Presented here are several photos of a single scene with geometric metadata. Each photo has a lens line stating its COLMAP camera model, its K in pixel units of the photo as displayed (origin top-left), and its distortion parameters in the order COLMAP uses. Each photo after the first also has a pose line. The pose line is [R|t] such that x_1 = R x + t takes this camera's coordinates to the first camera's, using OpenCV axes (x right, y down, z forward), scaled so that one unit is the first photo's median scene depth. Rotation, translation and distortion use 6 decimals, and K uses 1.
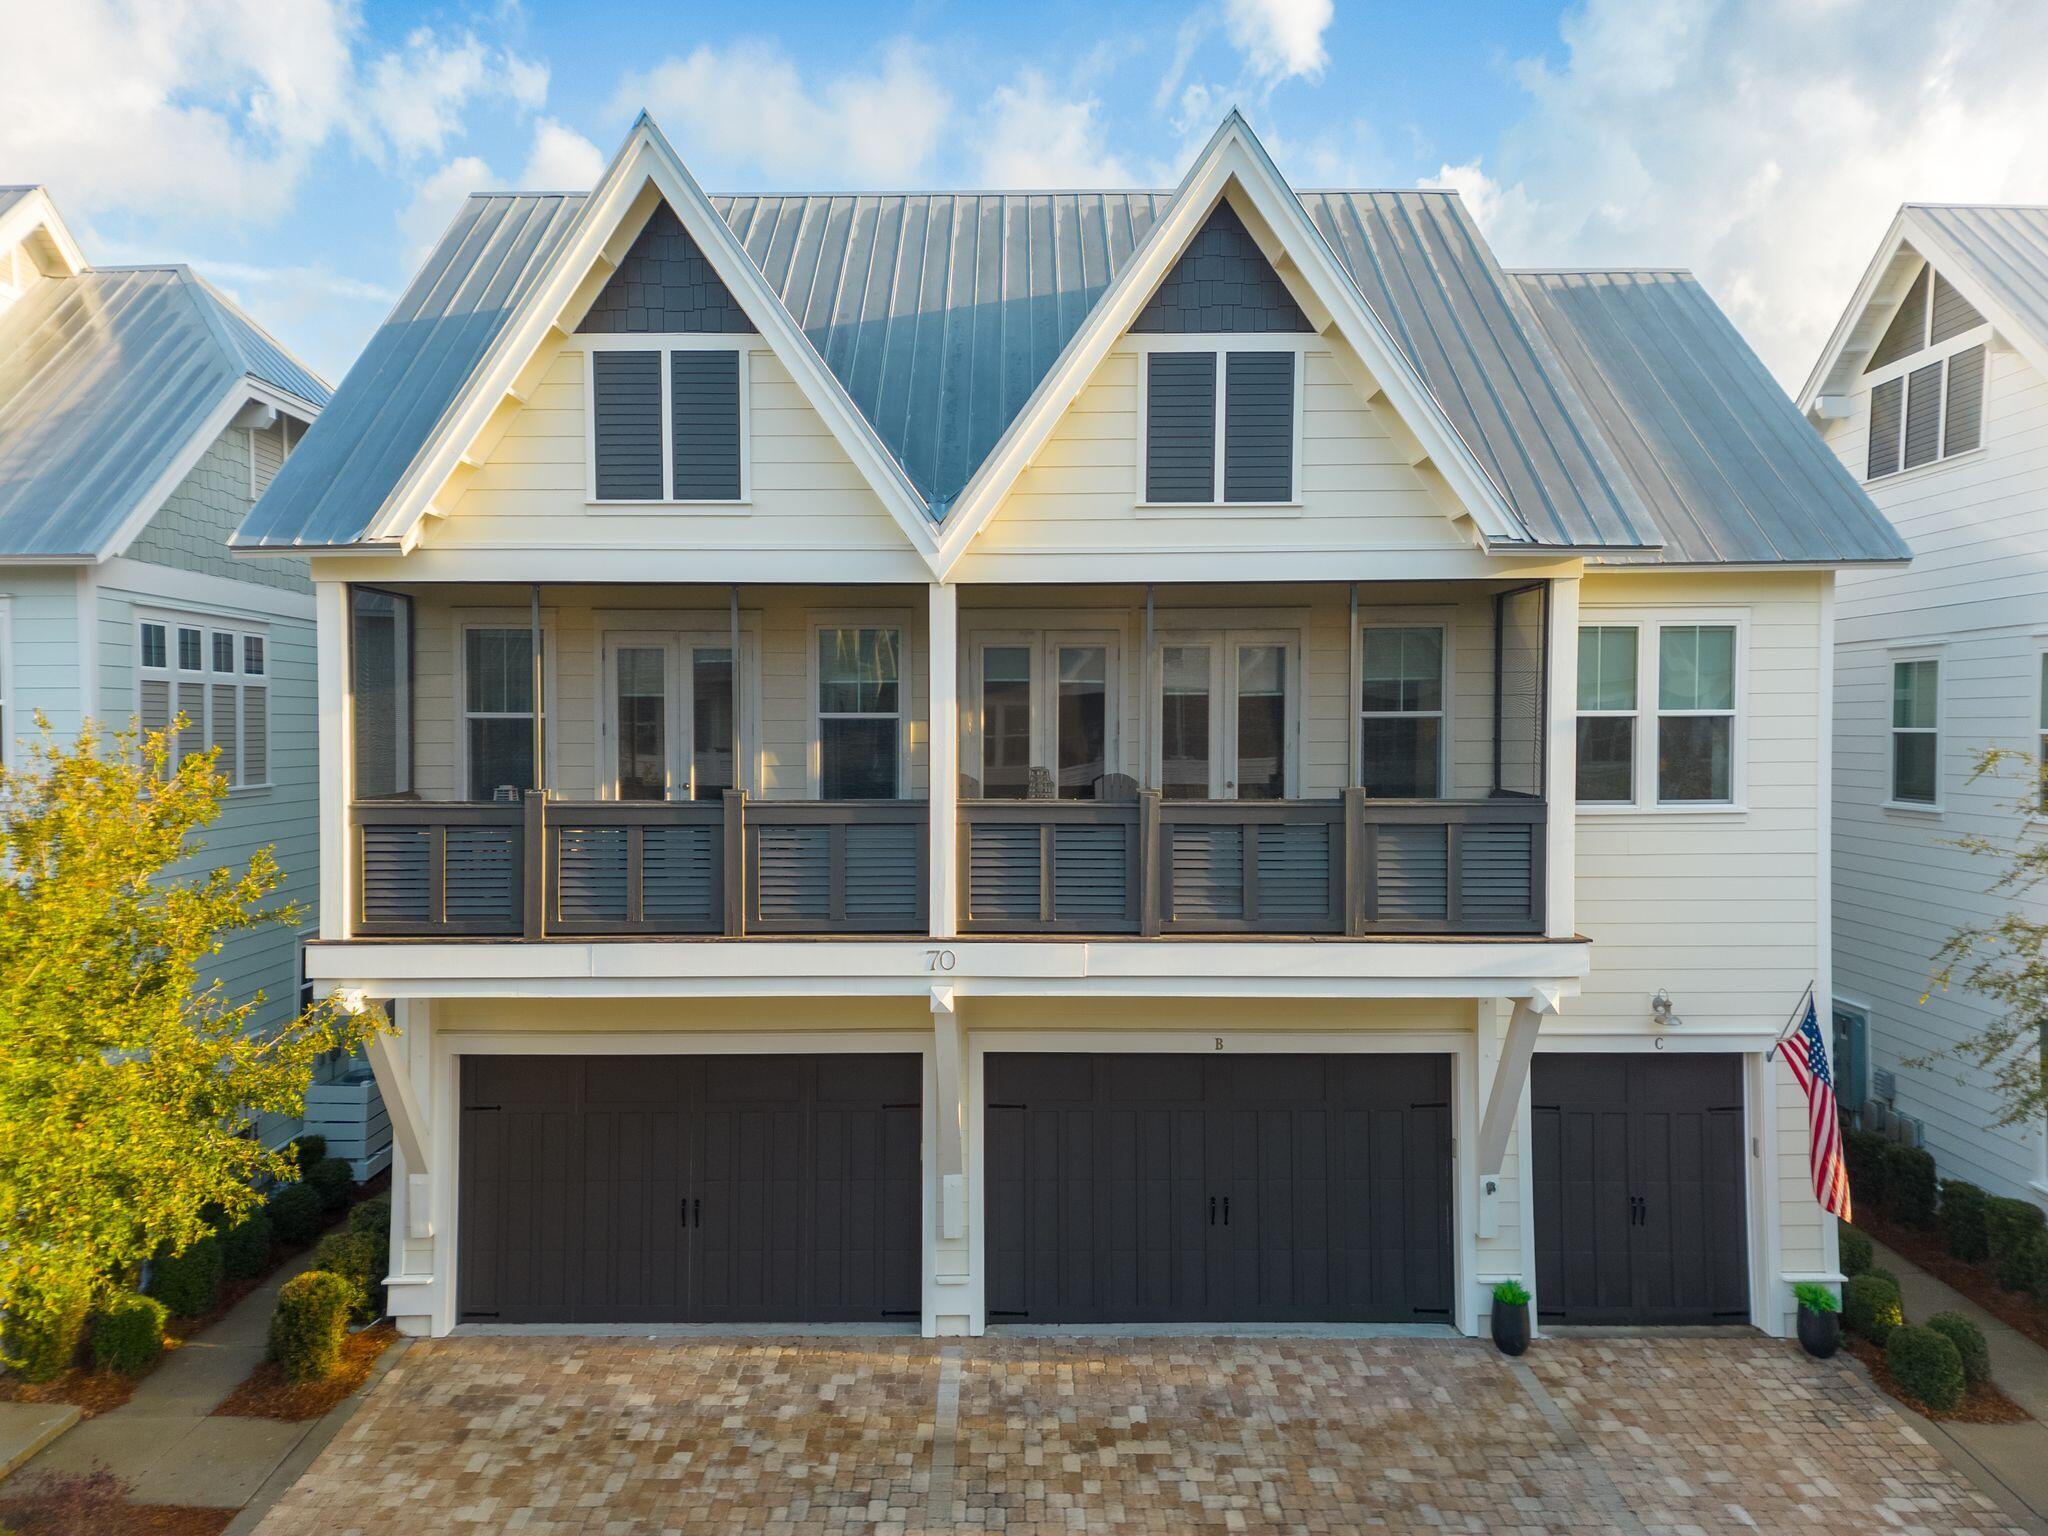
lens RADIAL K [[1285.7, 0, 1032.5], [0, 1285.7, 751.4], [0, 0, 1]] dist [0.002076, -0.001205]
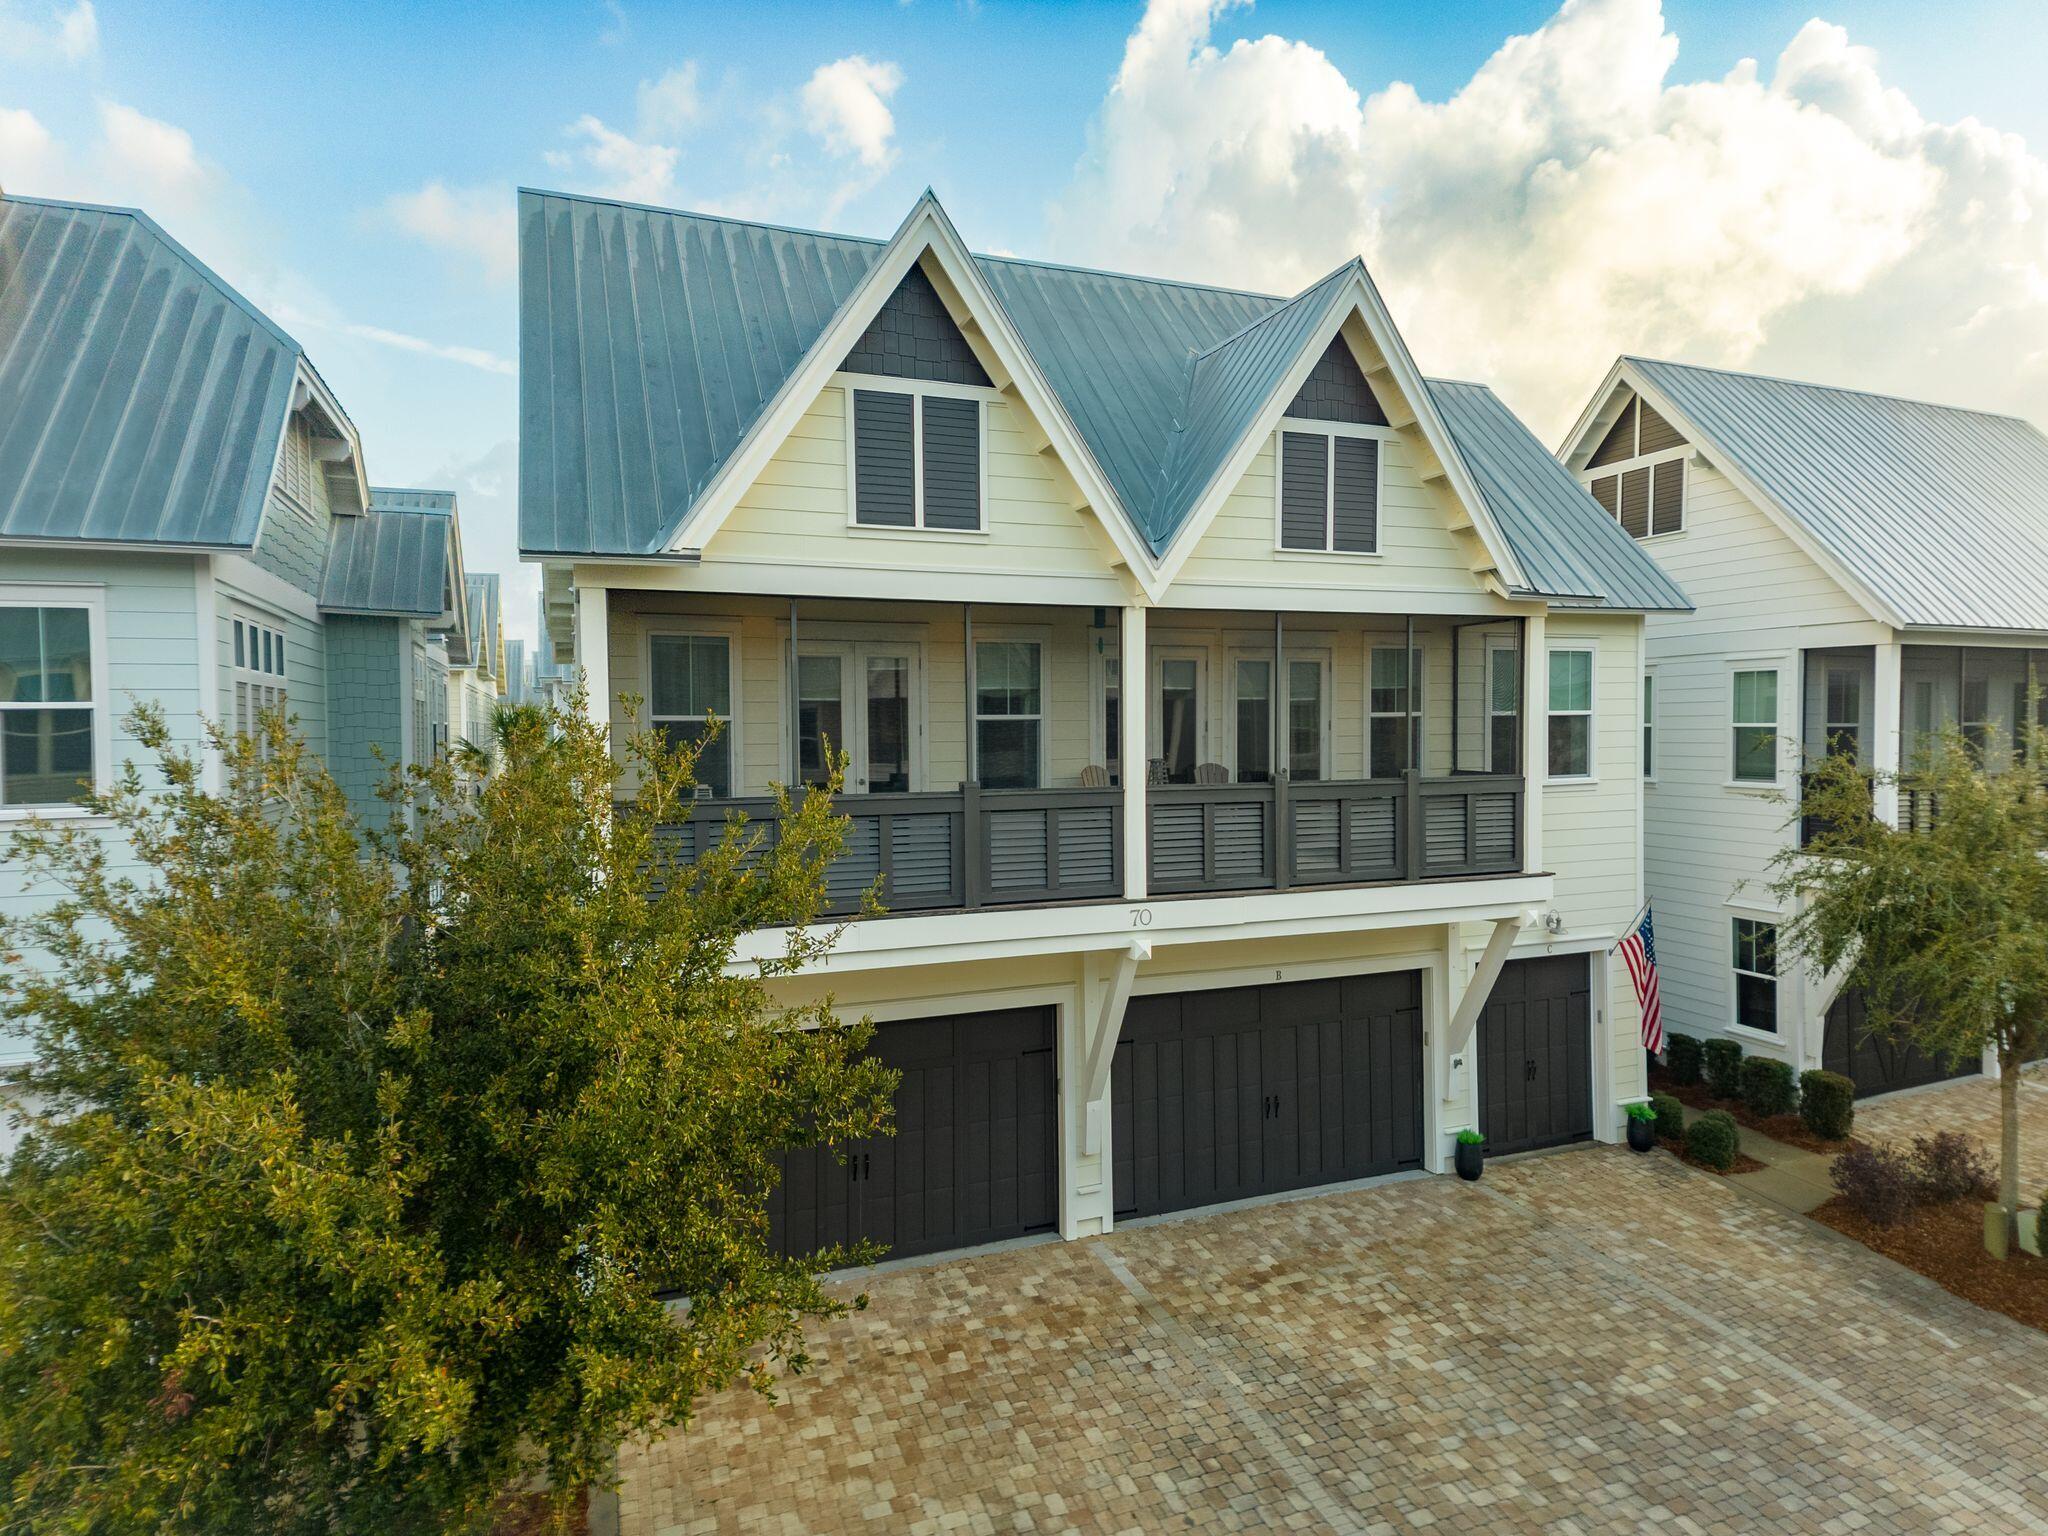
lens RADIAL K [[1205.4, 0, 1024.0], [0, 1205.4, 768.0], [0, 0, 1]] dist [-0.029420, 0.000376]
pose [[0.936478, -0.019944, 0.350158, -0.502382], [0.015629, 0.999763, 0.015143, 0.001526], [-0.350377, -0.008708, 0.936568, -0.021906]]
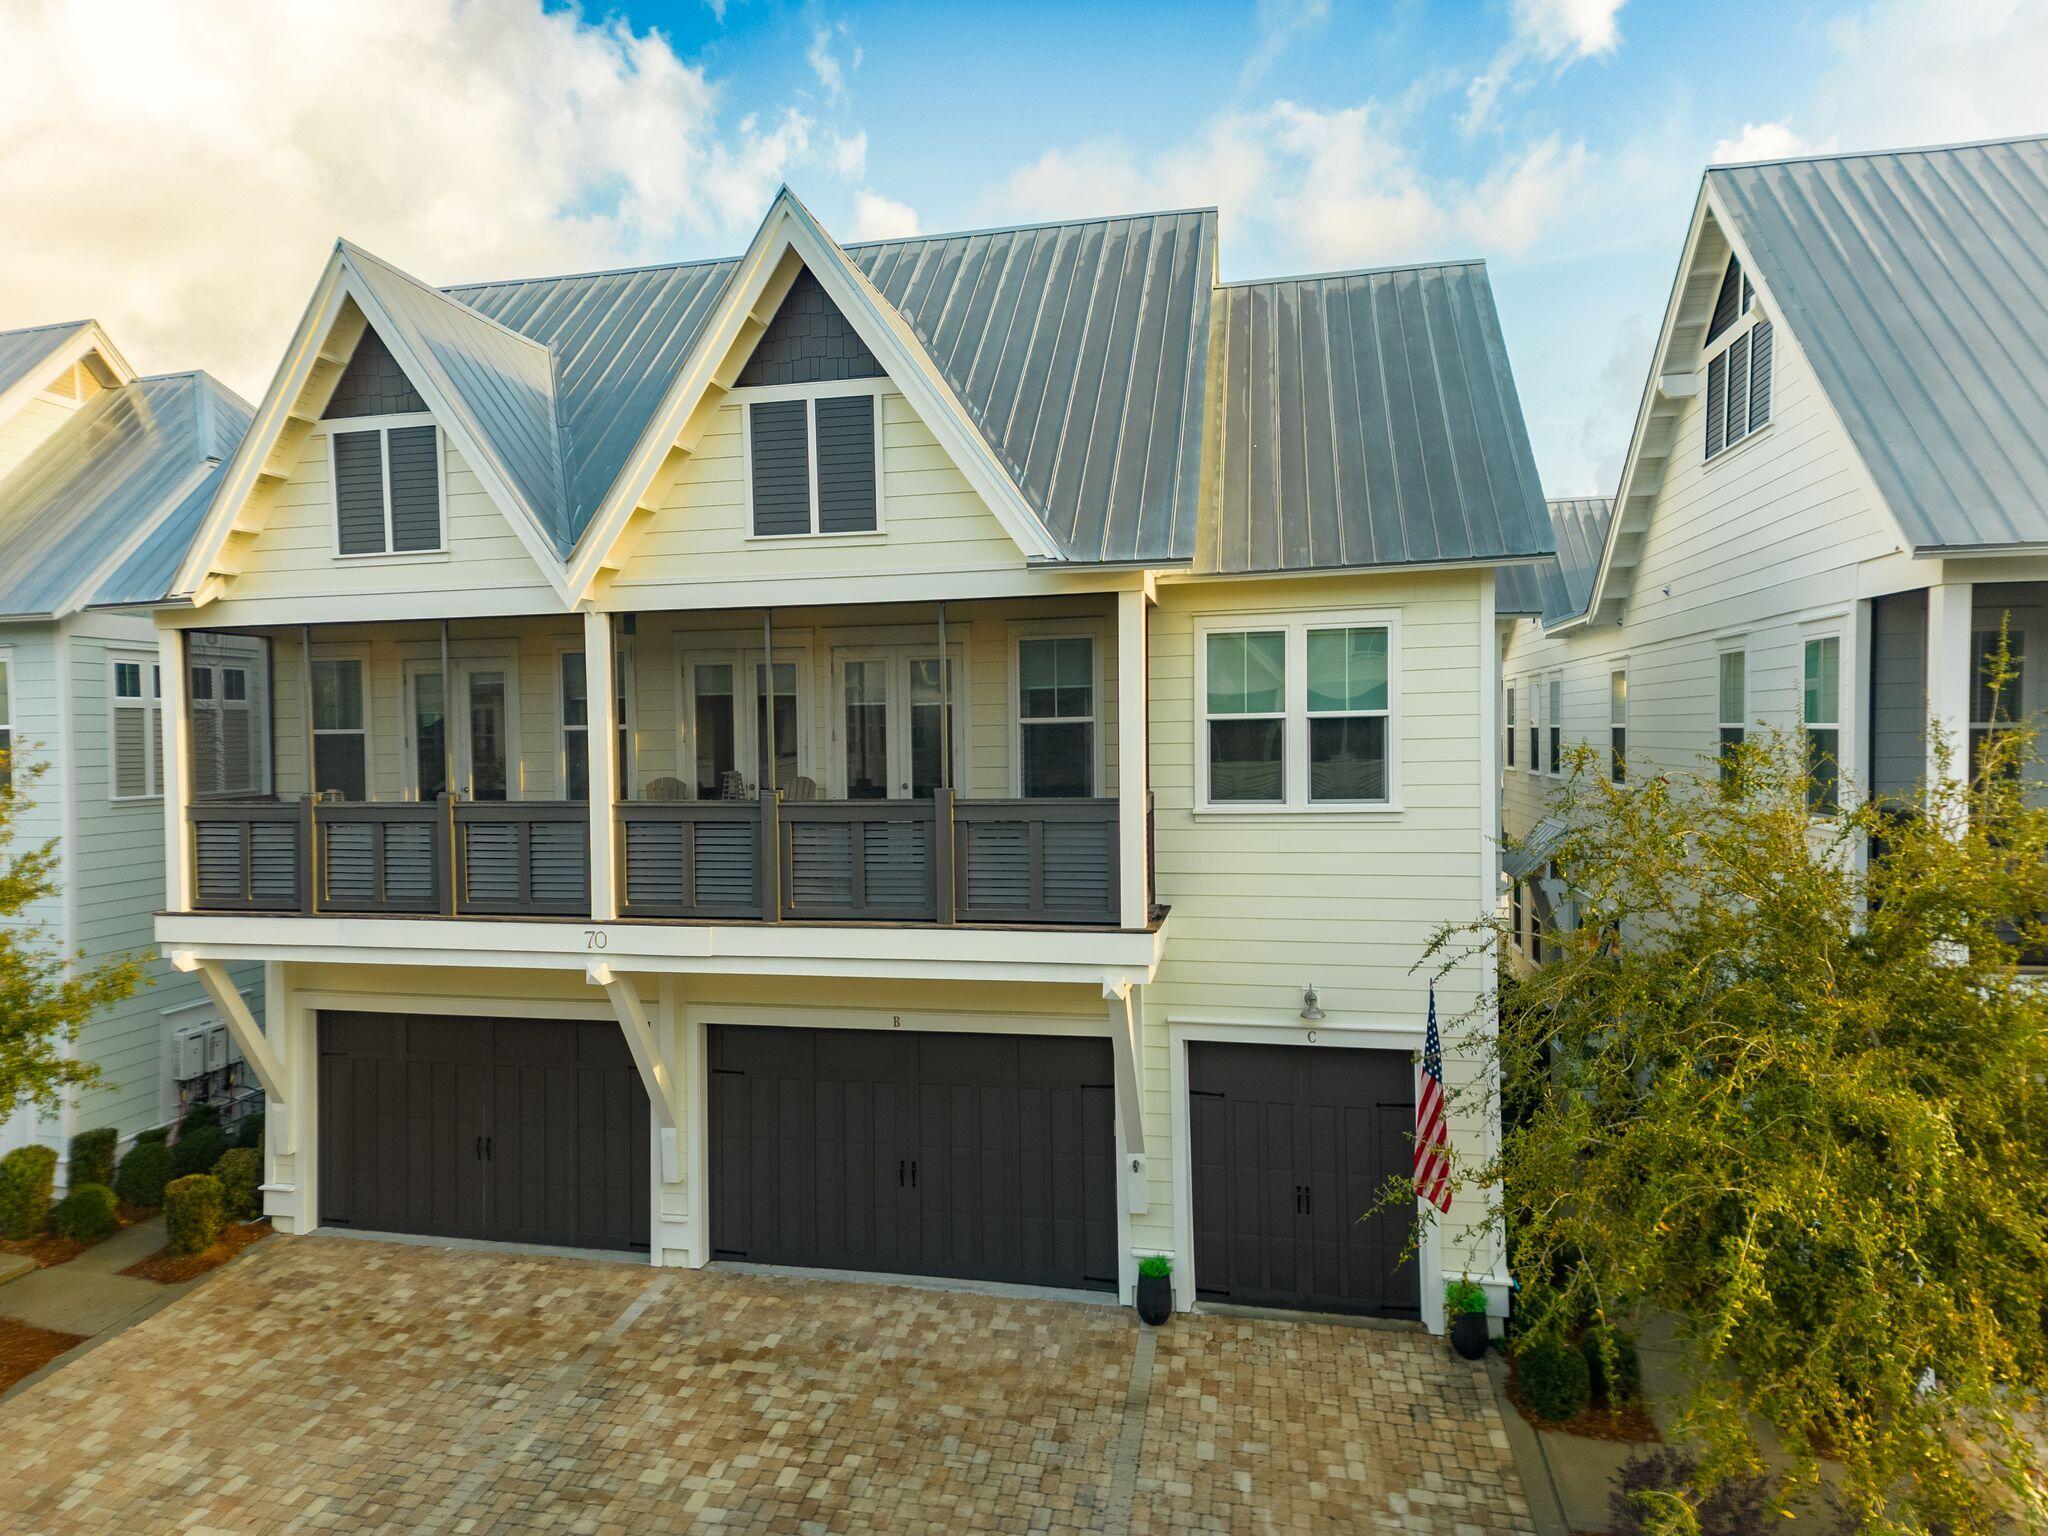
lens RADIAL K [[1214.0, 0, 1024.0], [0, 1214.0, 768.0], [0, 0, 1]] dist [0.037542, -0.052500]
pose [[0.976855, -0.008040, -0.213753, 0.478167], [0.010516, 0.999890, 0.010453, 0.000595], [0.213646, -0.012458, 0.976832, 0.006879]]
